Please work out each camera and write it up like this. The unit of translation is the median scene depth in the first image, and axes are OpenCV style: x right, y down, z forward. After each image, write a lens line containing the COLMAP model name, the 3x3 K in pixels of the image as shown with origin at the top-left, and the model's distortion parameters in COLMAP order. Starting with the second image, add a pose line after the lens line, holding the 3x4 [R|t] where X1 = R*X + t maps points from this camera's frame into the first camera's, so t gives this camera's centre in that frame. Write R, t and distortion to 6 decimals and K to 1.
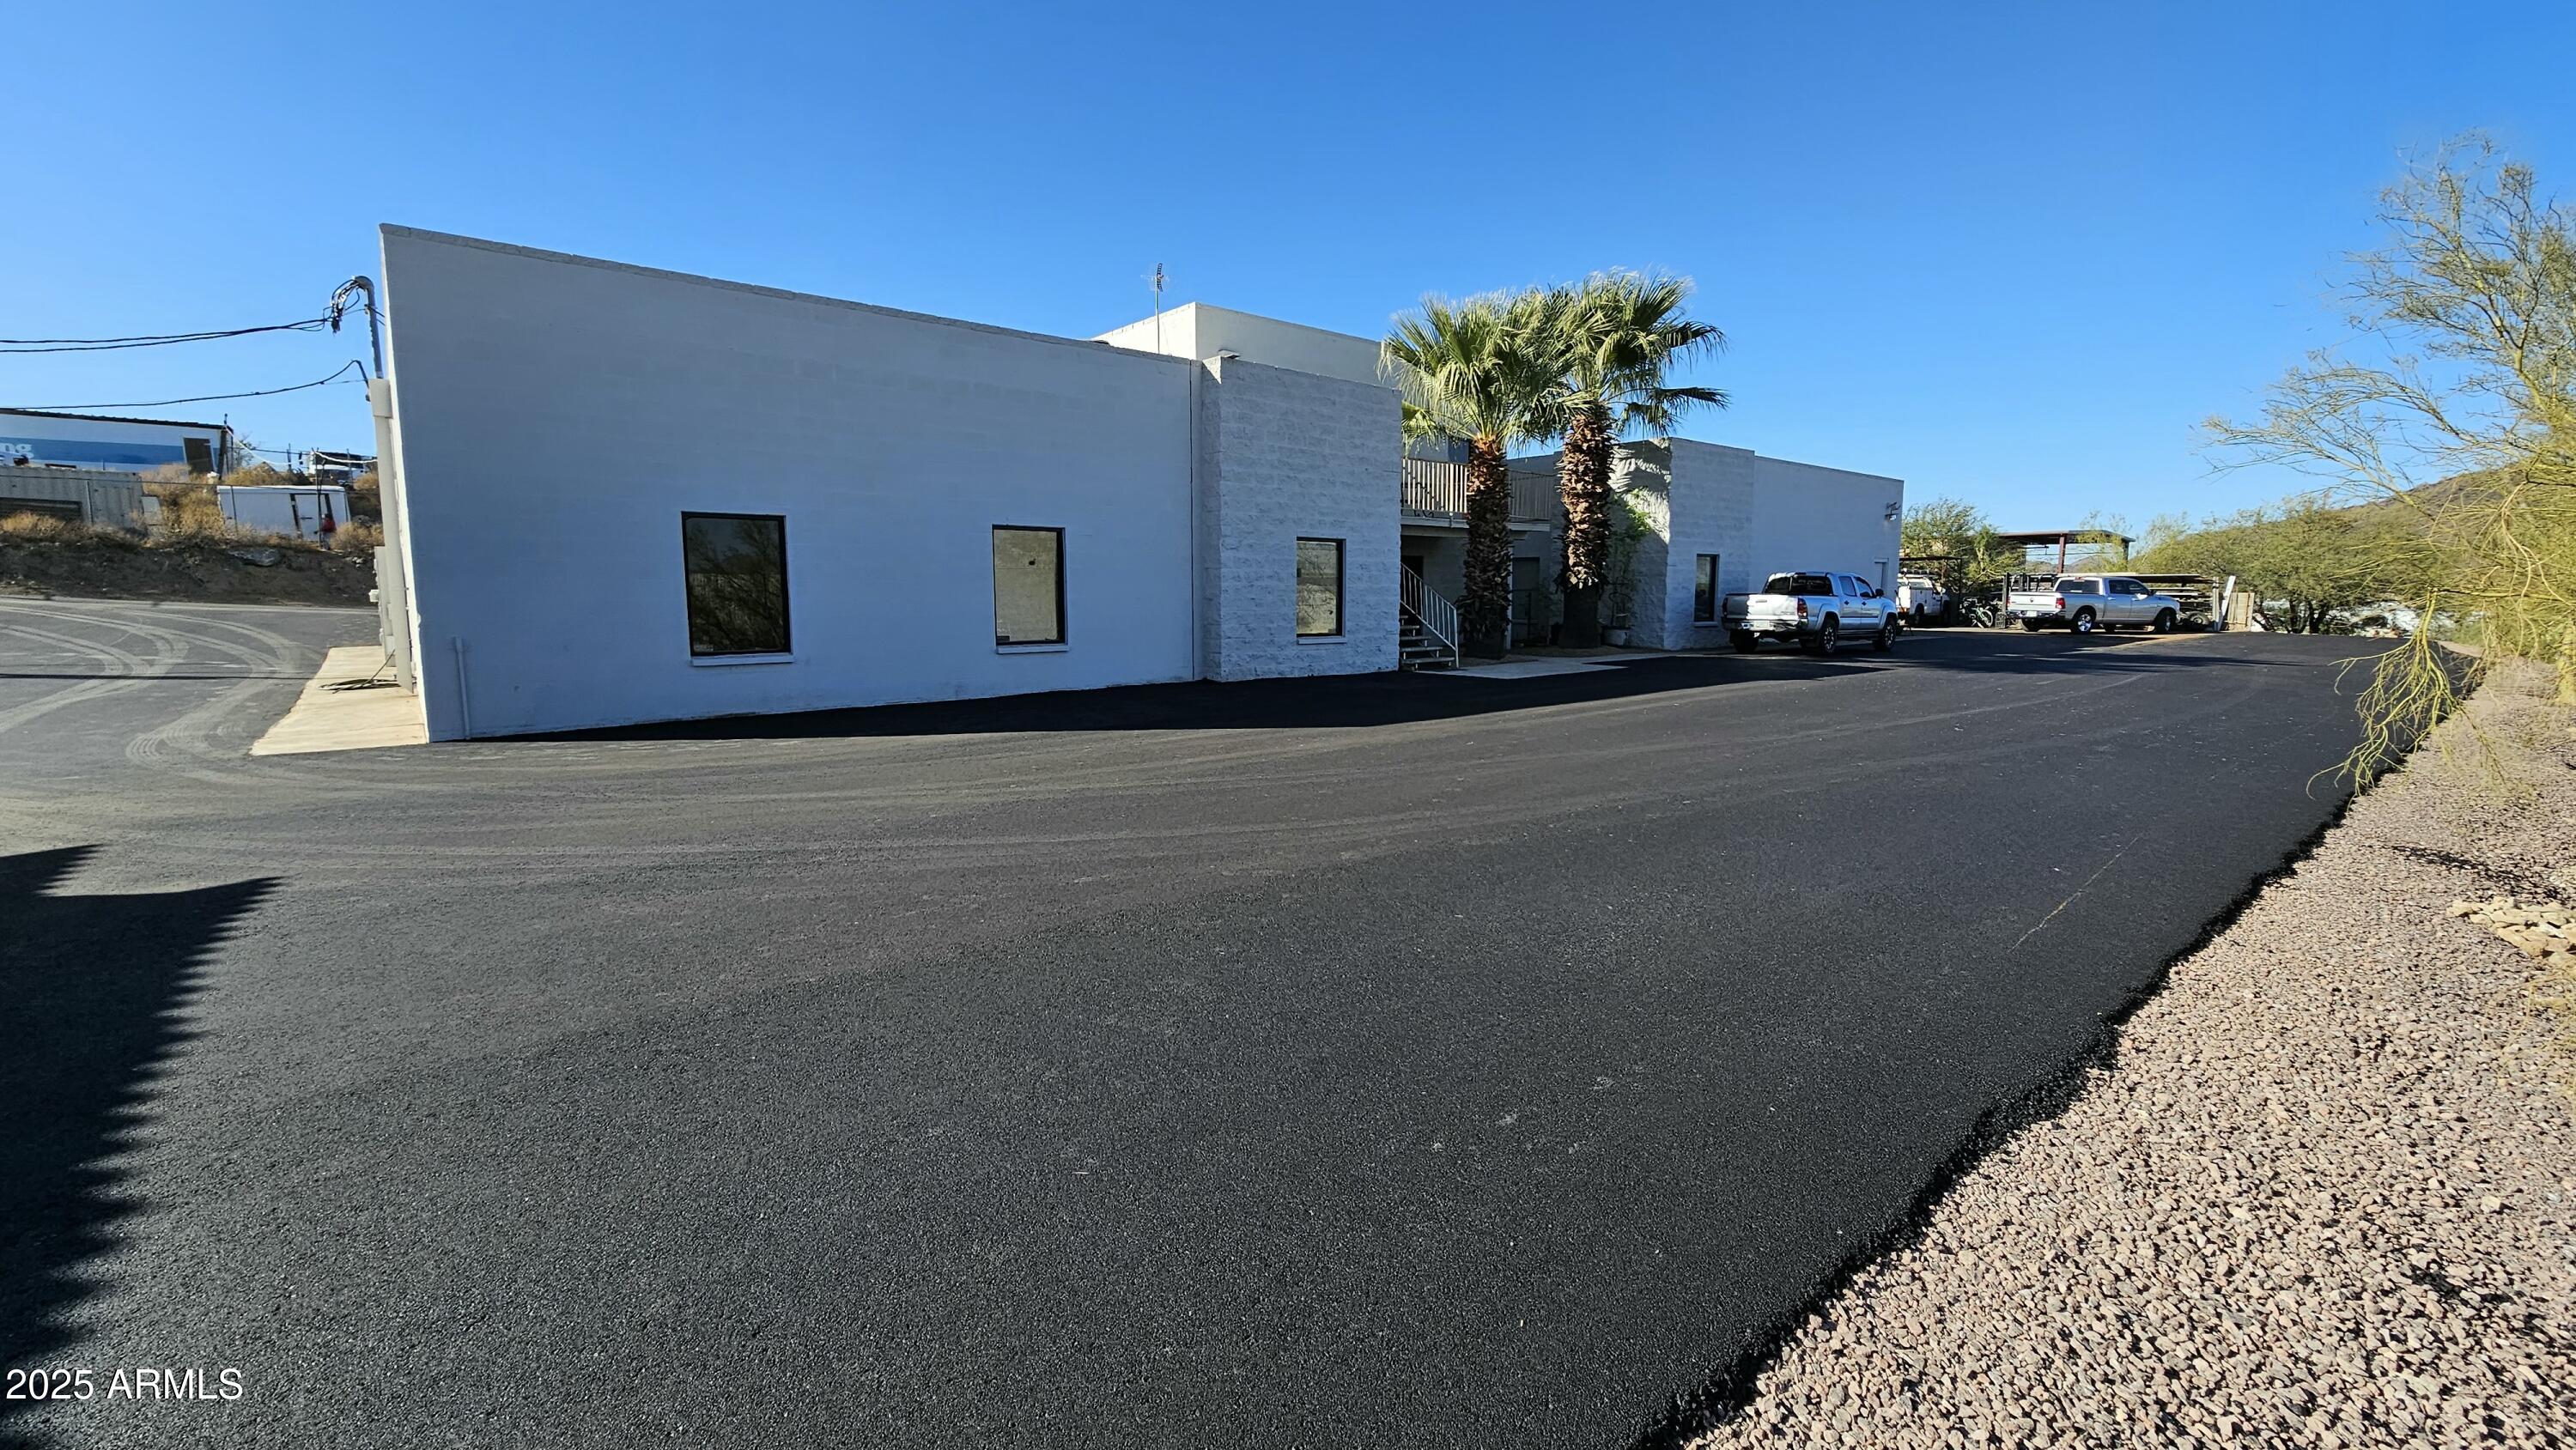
lens RADIAL K [[1058.4, 0, 1288.6], [0, 1058.4, 712.7], [0, 0, 1]] dist [-0.009352, 0.004051]
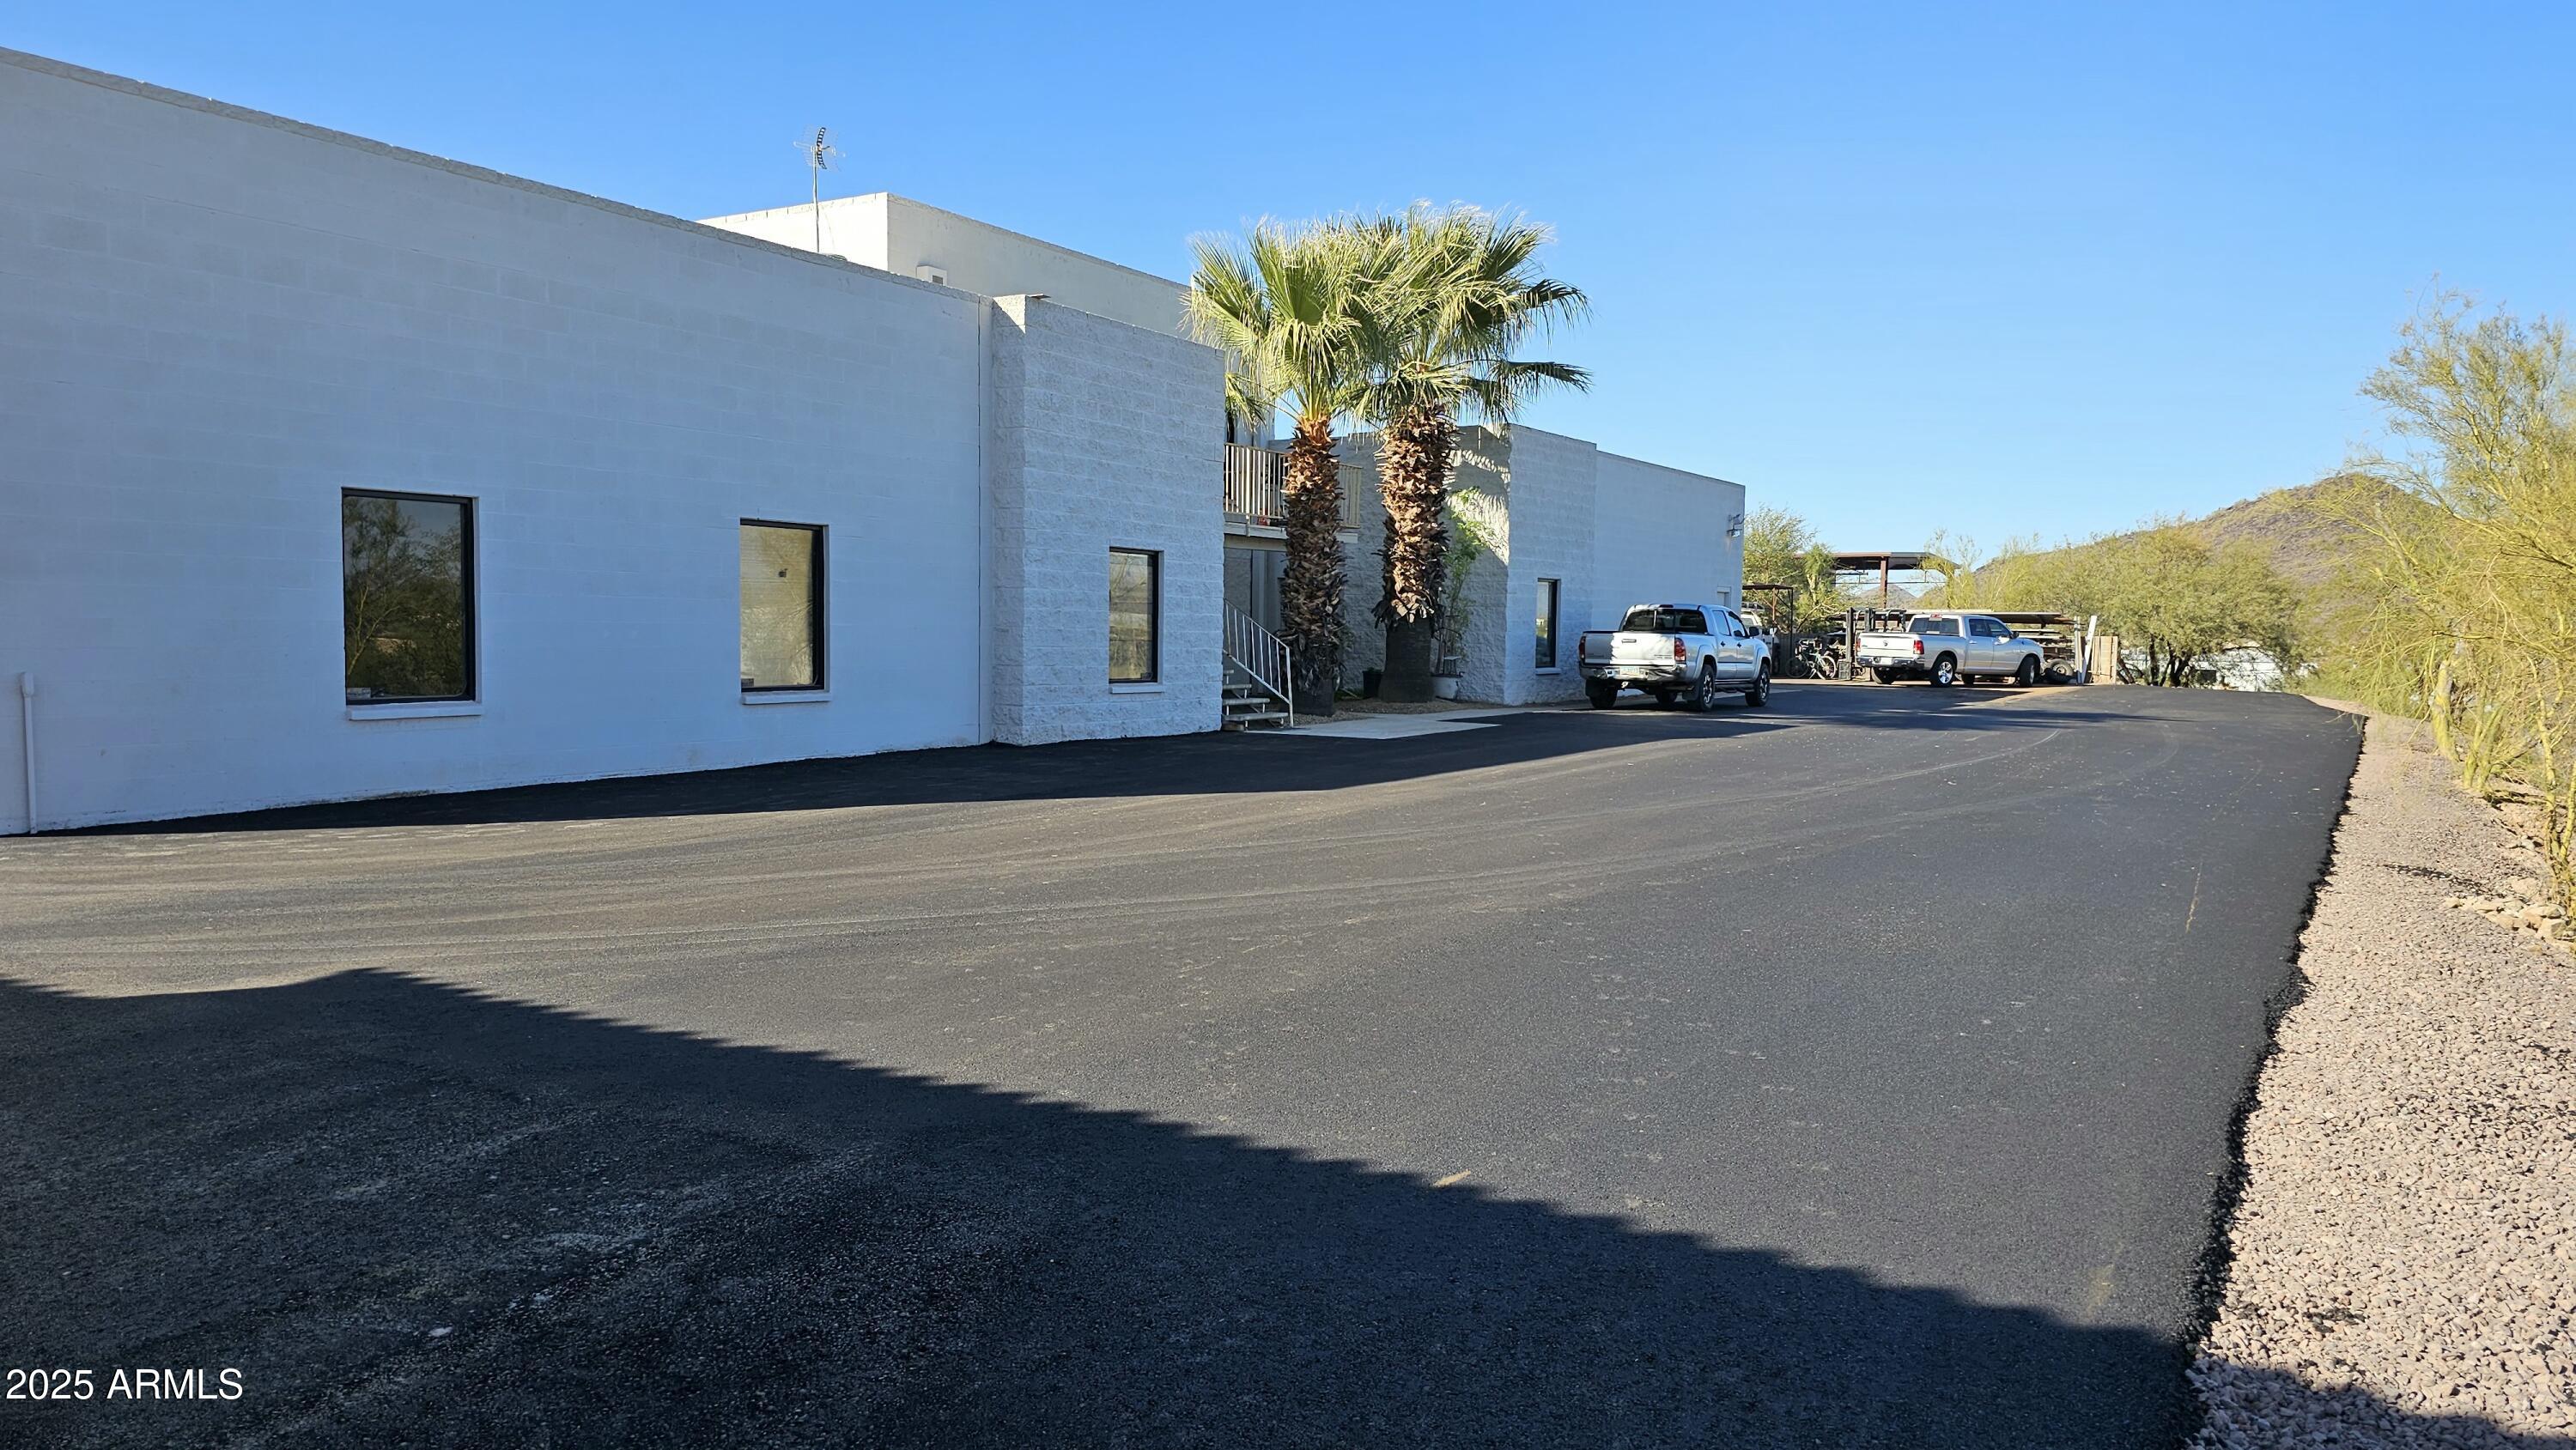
lens RADIAL K [[1715.3, 0, 1290.9], [0, 1715.3, 746.5], [0, 0, 1]] dist [0.049715, -0.040888]
pose [[0.950133, -0.008519, 0.311727, -0.250362], [0.021532, 0.999033, -0.038326, 0.019661], [-0.311099, 0.043127, 0.949398, -0.156125]]
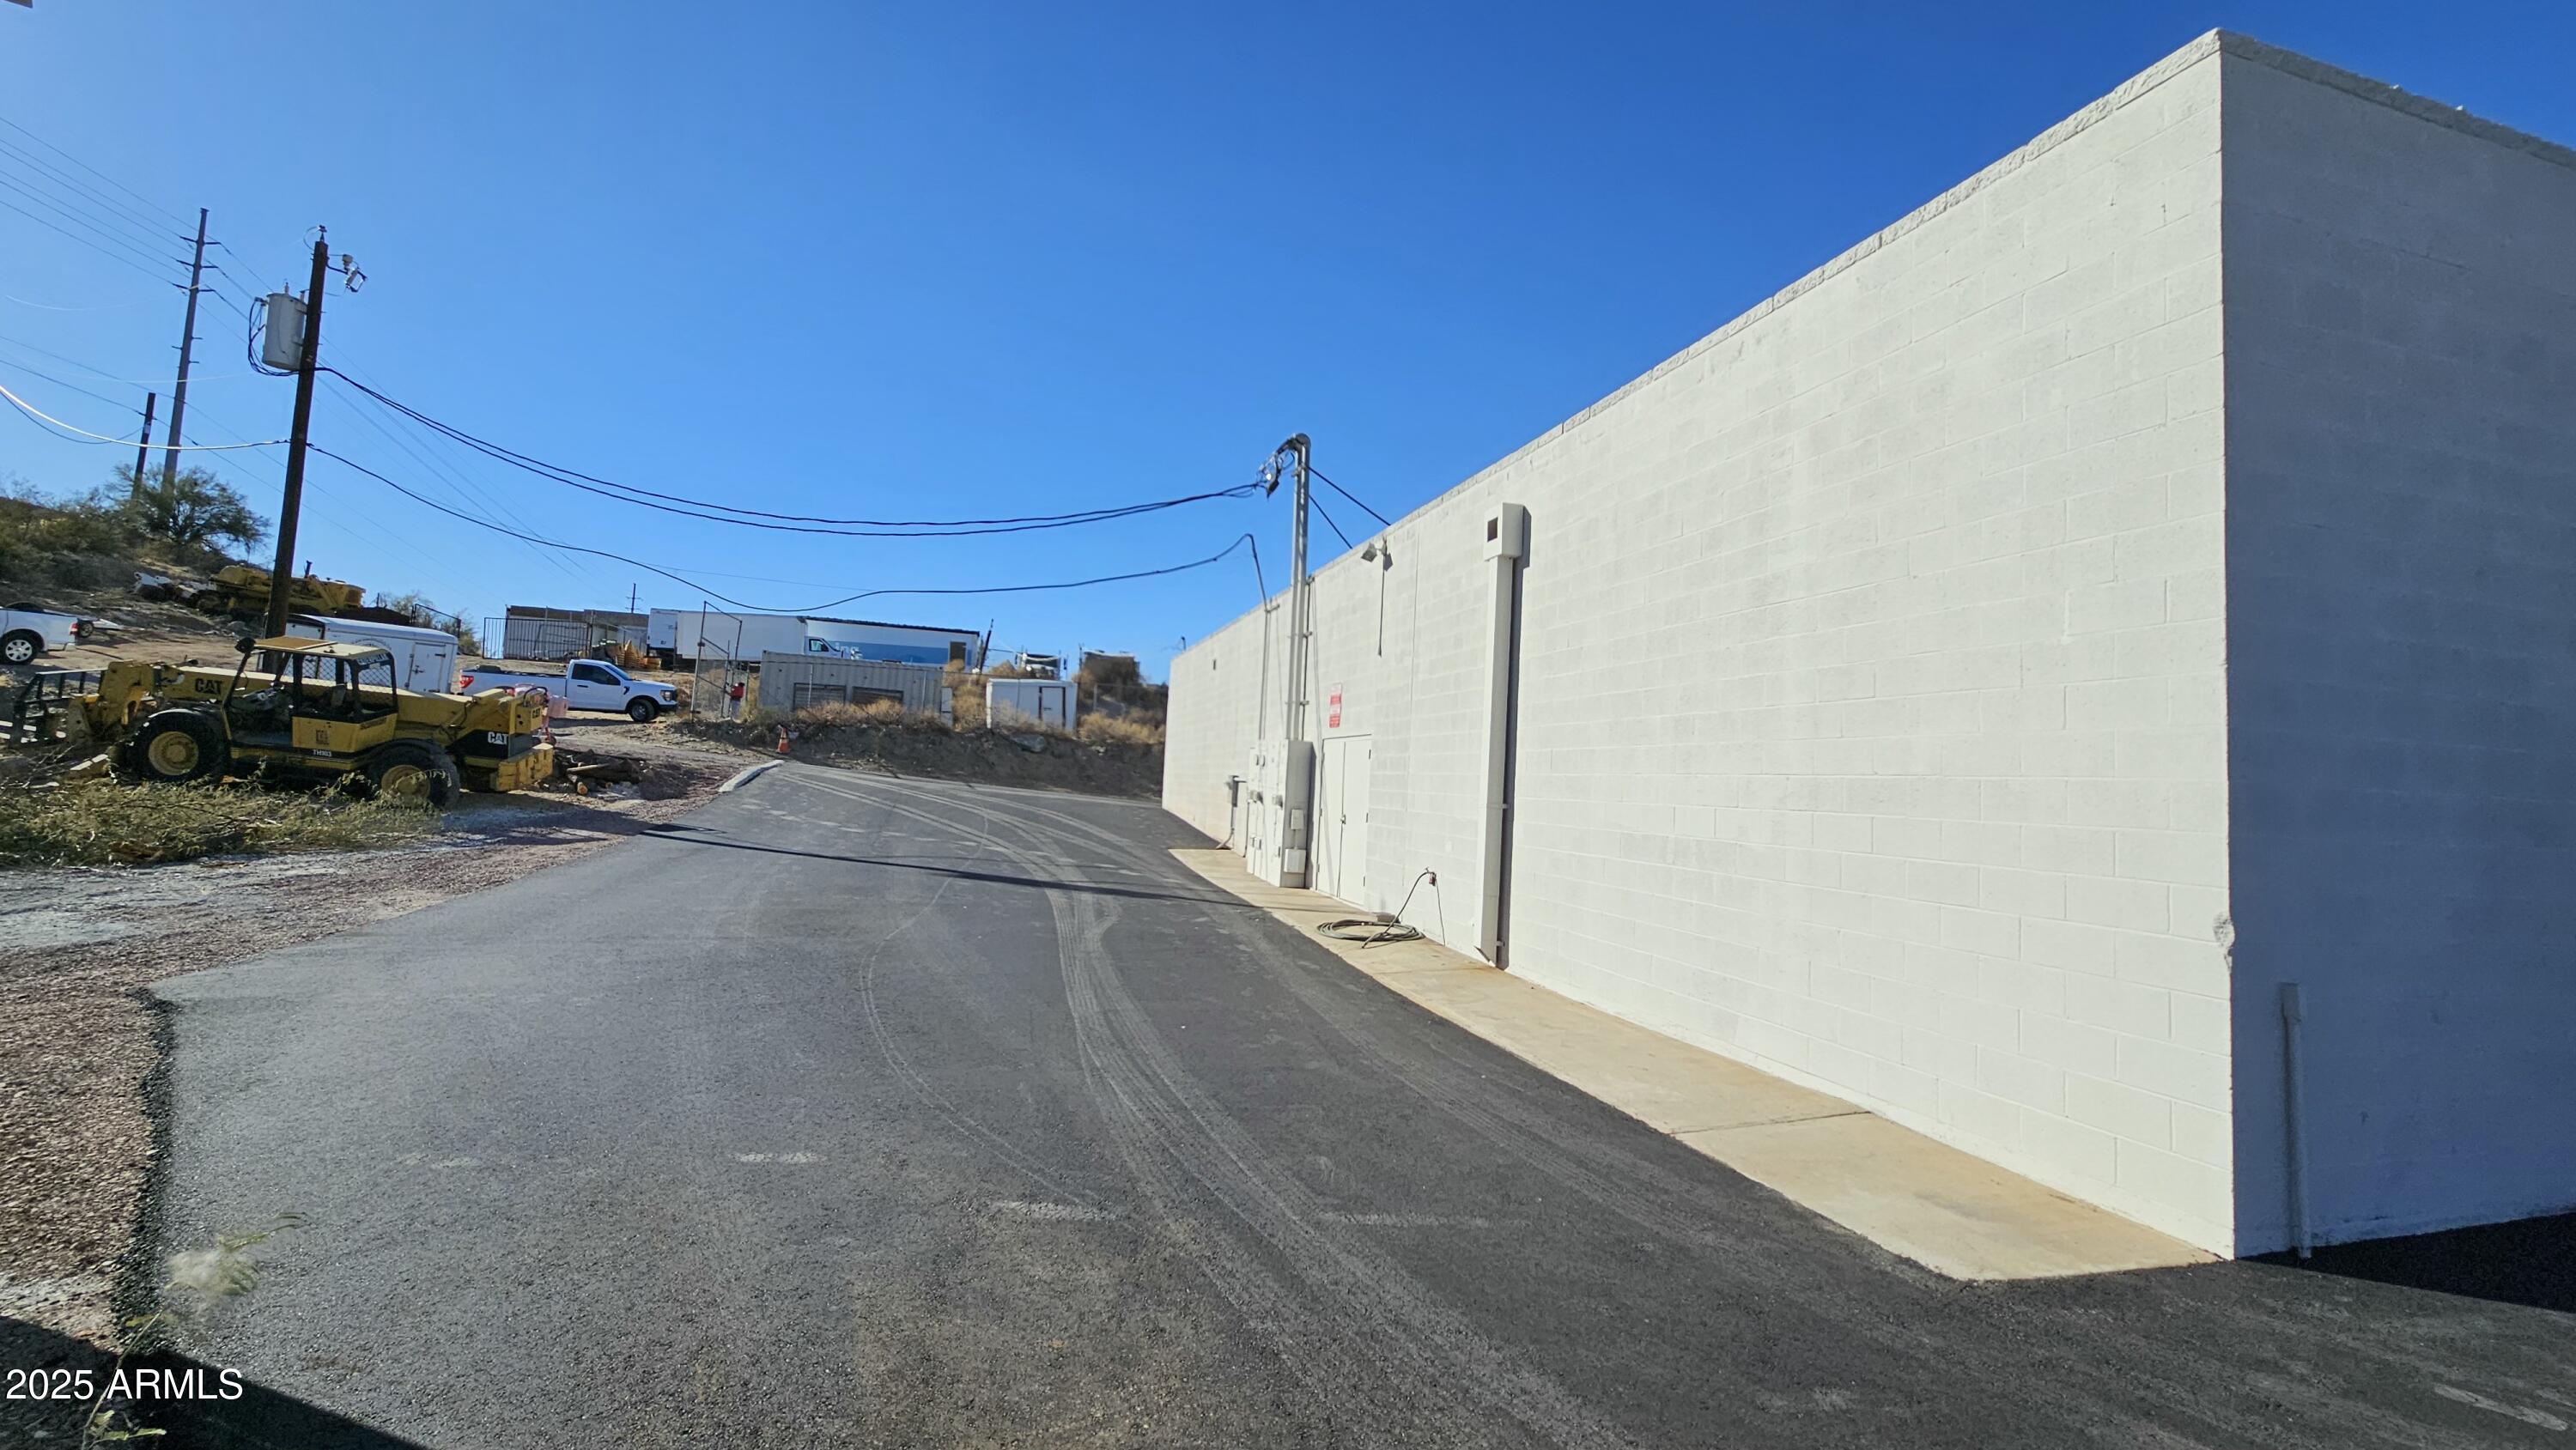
lens RADIAL K [[1058.4, 0, 1285.7], [0, 1058.4, 712.7], [0, 0, 1]] dist [-0.009352, 0.004051]
pose [[0.908898, 0.016453, -0.416694, -0.573657], [-0.095593, 0.980835, -0.169781, -0.041678], [0.405914, 0.194147, 0.893051, 0.281633]]
